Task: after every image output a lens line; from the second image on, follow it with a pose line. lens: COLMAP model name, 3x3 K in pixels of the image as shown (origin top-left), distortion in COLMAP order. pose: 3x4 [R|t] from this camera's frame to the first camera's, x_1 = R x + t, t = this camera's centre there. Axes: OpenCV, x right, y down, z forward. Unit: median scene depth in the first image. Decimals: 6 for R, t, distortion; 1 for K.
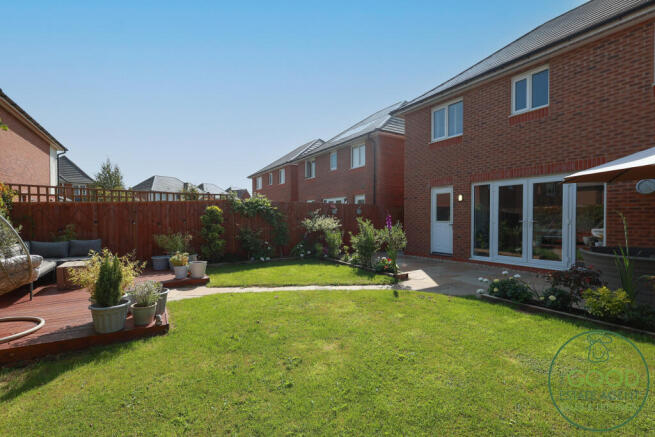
lens RADIAL K [[304.6, 0, 327.5], [0, 304.6, 218.5], [0, 0, 1]] dist [-0.004231, -0.001583]
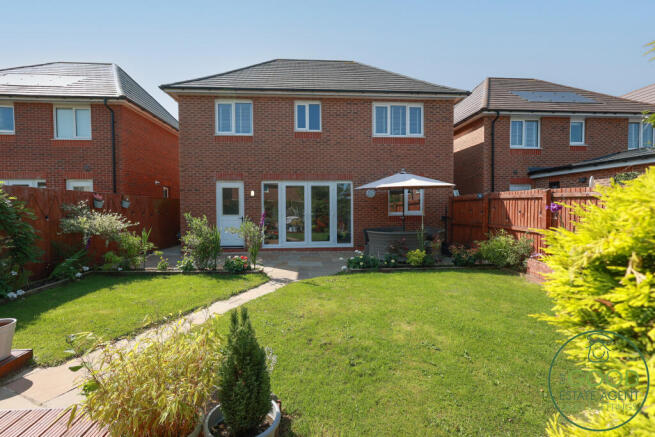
lens RADIAL K [[304.6, 0, 327.5], [0, 304.6, 218.5], [0, 0, 1]] dist [-0.004231, -0.001583]
pose [[0.450558, -0.037137, 0.891974, -0.421552], [0.003804, 0.999205, 0.039680, -0.019795], [-0.892739, -0.014485, 0.450342, 0.263426]]
